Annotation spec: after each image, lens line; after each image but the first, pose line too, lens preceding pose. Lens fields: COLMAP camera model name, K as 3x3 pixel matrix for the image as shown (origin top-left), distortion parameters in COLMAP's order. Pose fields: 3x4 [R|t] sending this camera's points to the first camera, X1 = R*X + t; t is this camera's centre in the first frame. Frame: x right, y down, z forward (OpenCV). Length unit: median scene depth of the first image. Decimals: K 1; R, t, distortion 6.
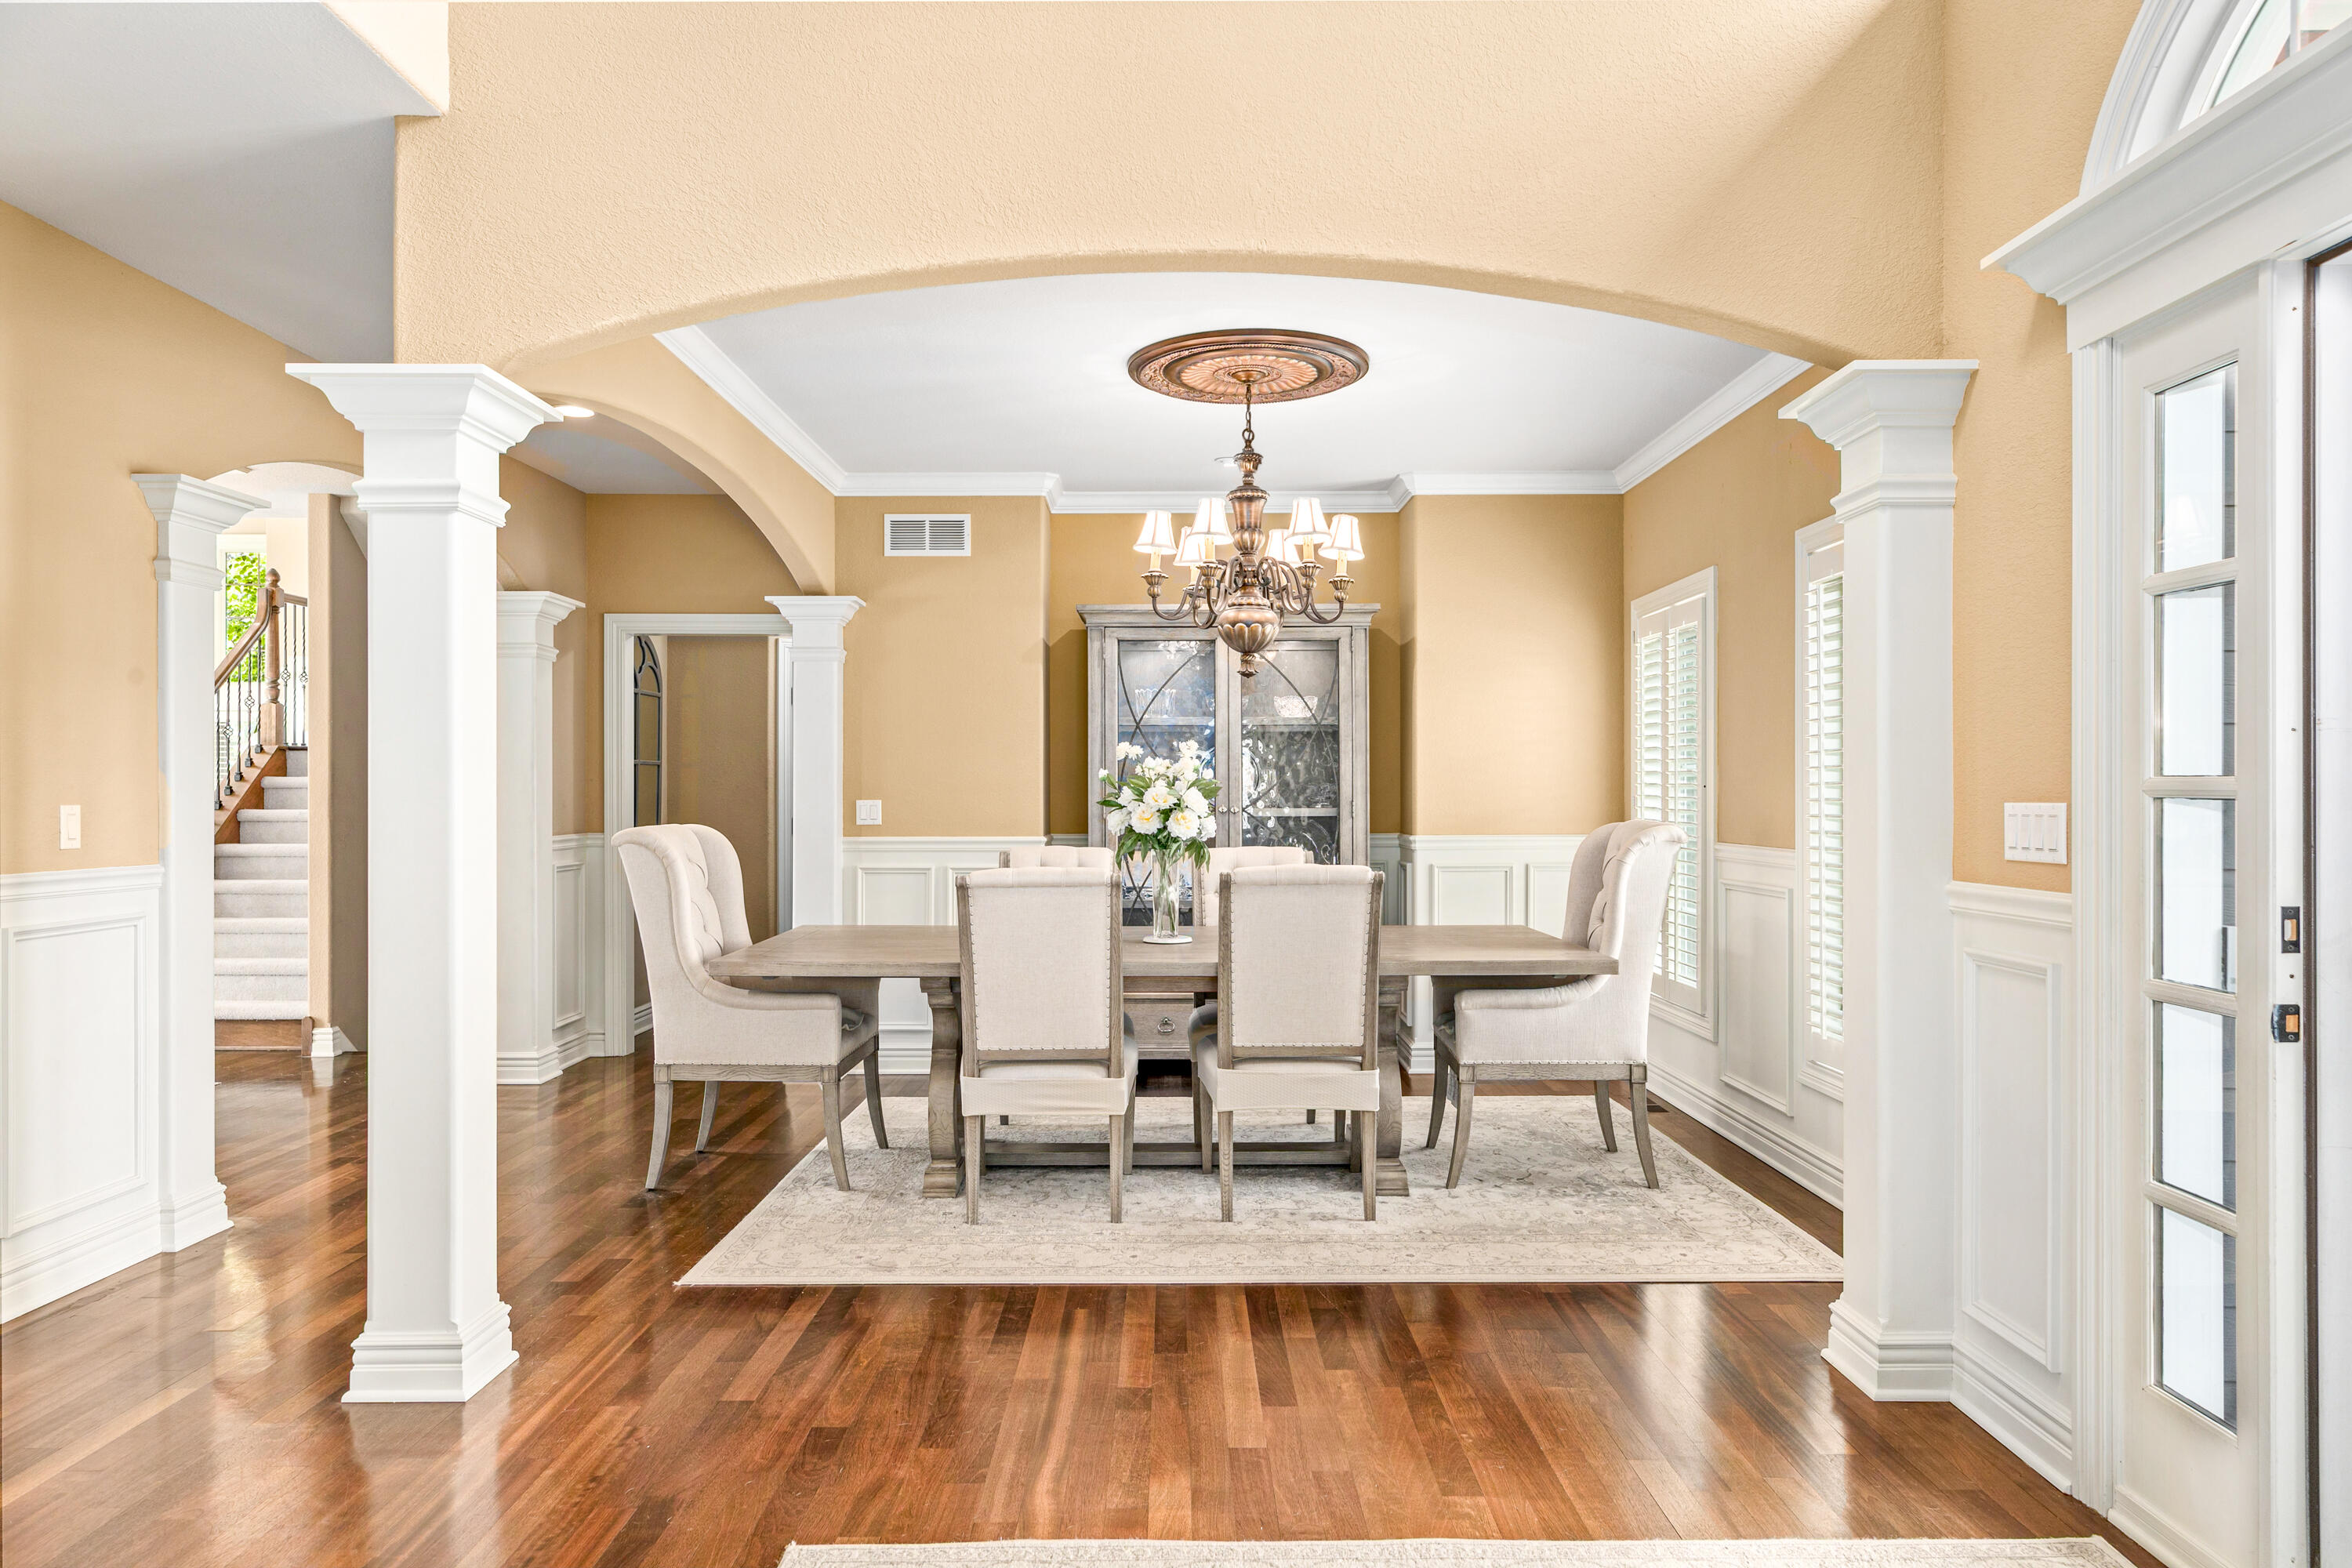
lens RADIAL K [[1550.0, 0, 1136.8], [0, 1550.0, 793.4], [0, 0, 1]] dist [-0.001690, 0.000479]
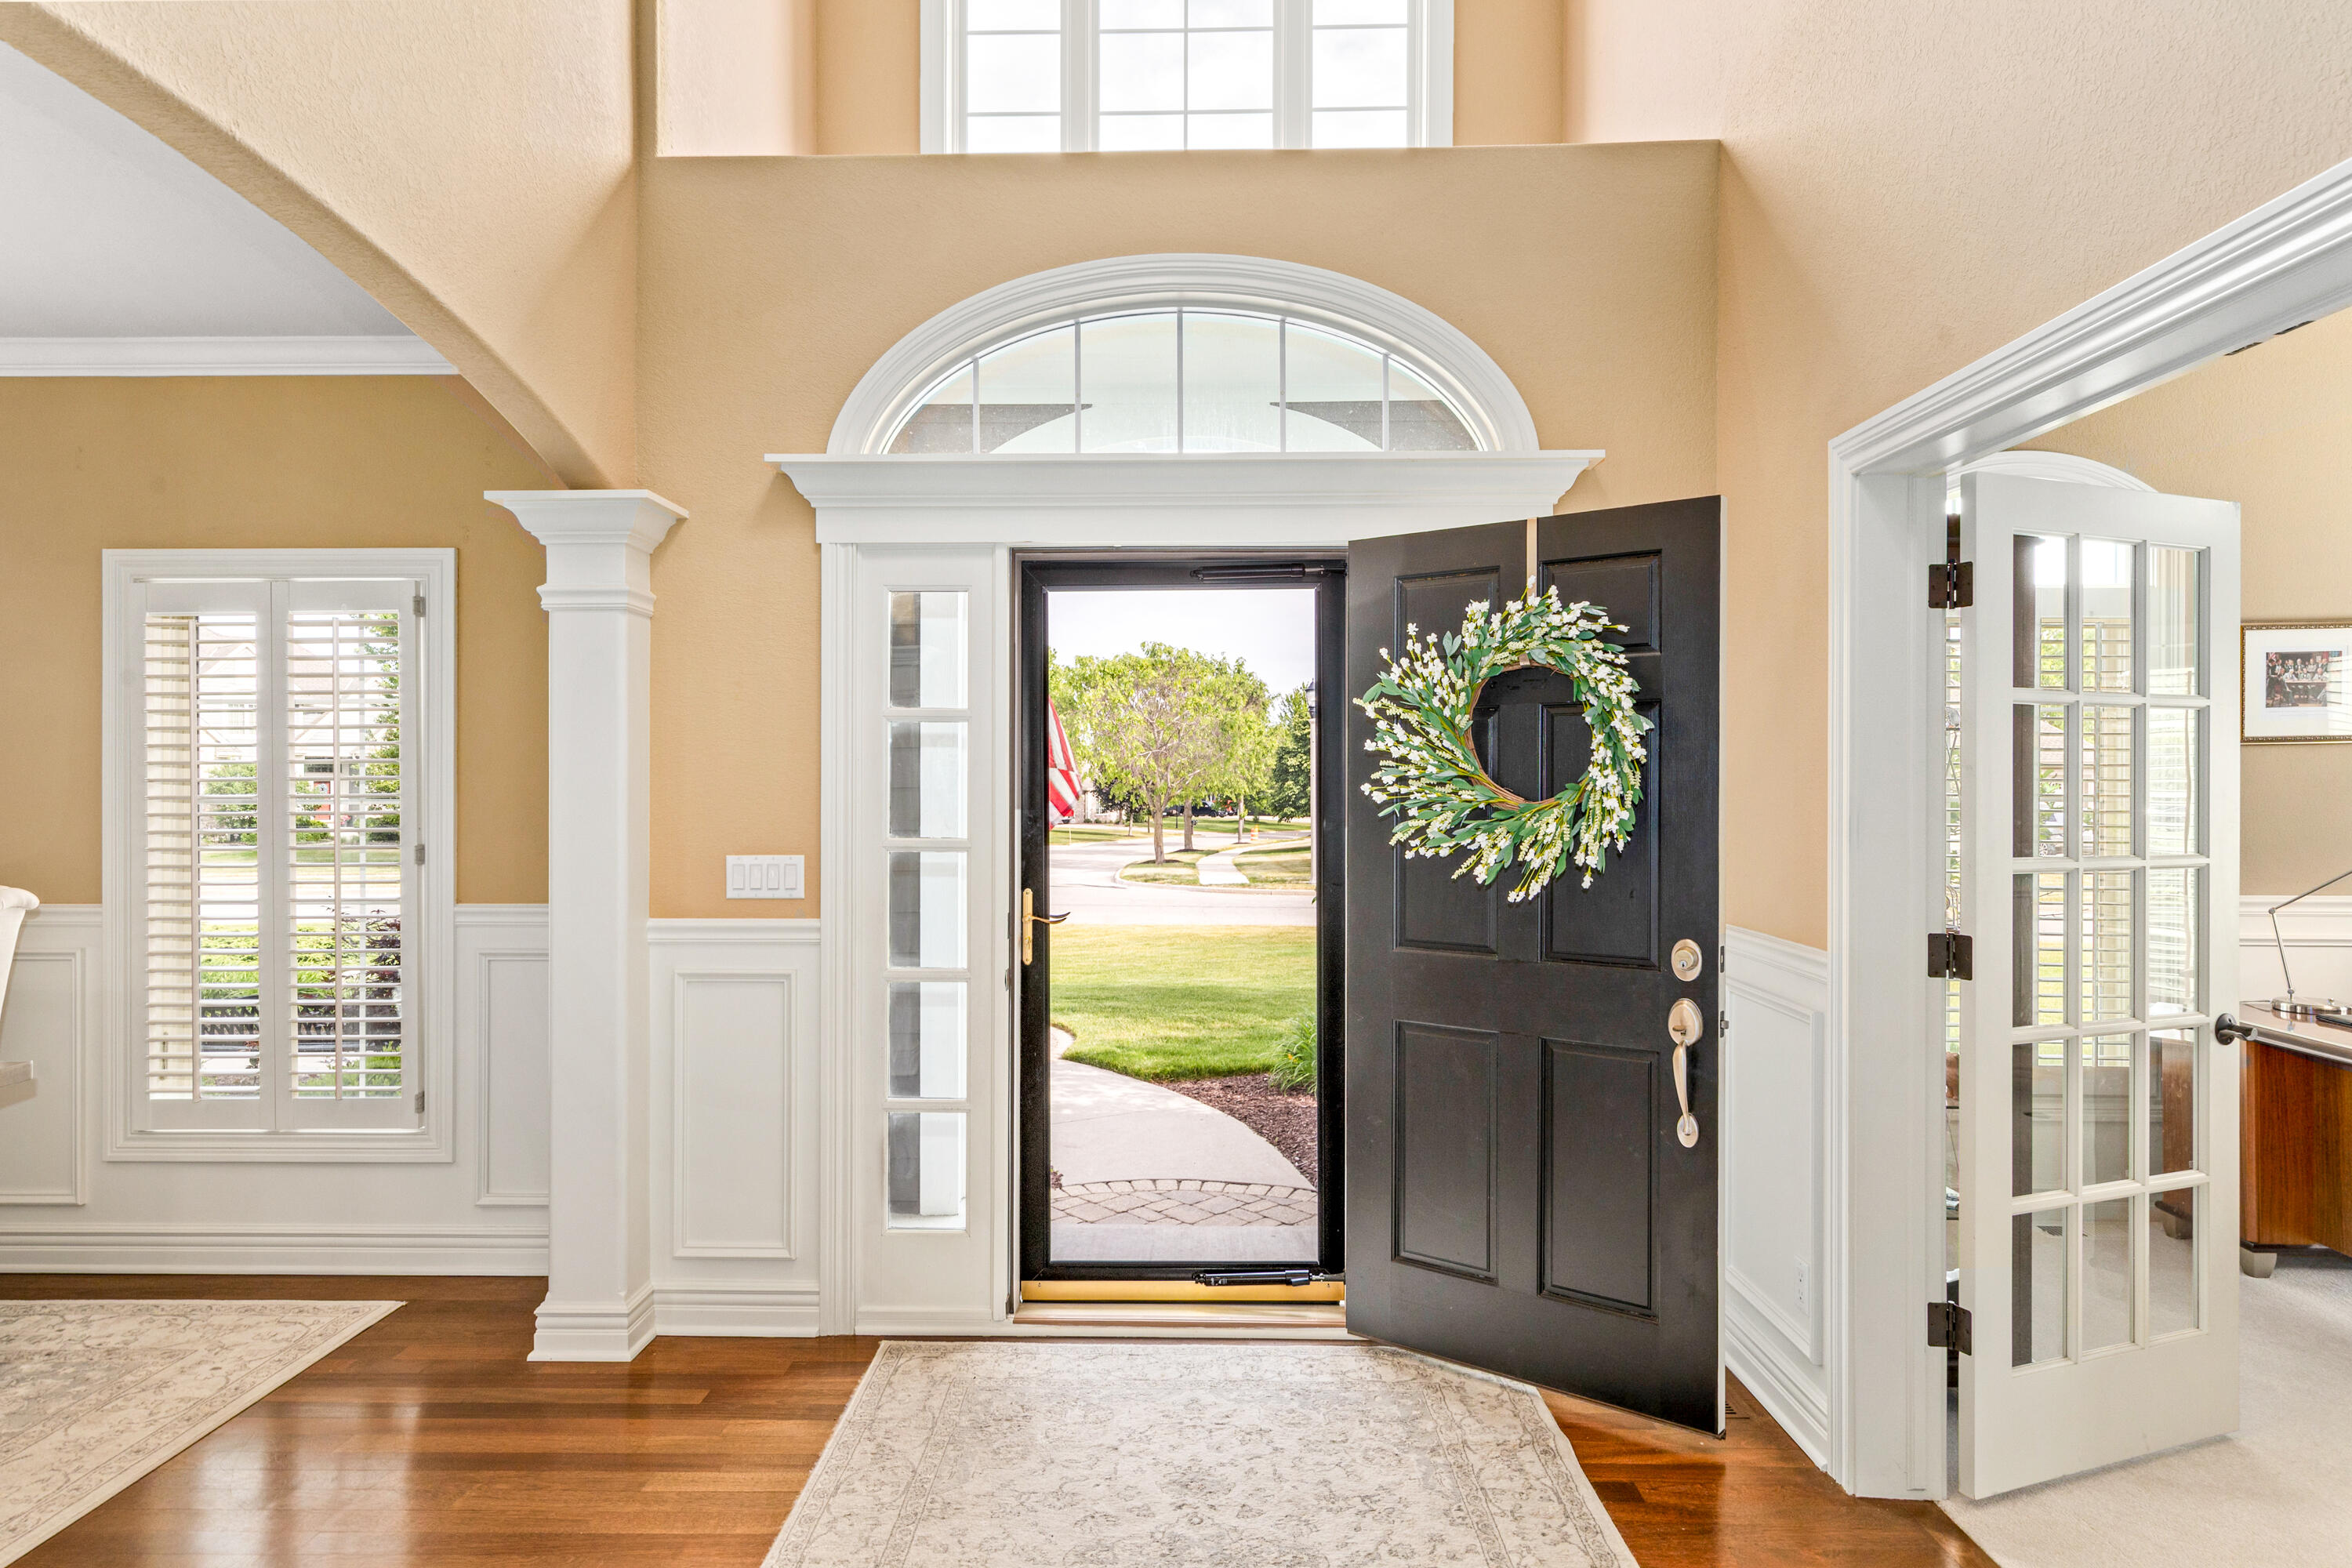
lens RADIAL K [[1353.3, 0, 1184.5], [0, 1353.3, 786.8], [0, 0, 1]] dist [0.002907, 0.001359]
pose [[-0.023504, -0.002569, 0.999720, -0.403882], [-0.002038, 0.999995, 0.002521, -0.037542], [-0.999722, -0.001978, -0.023509, 0.420536]]
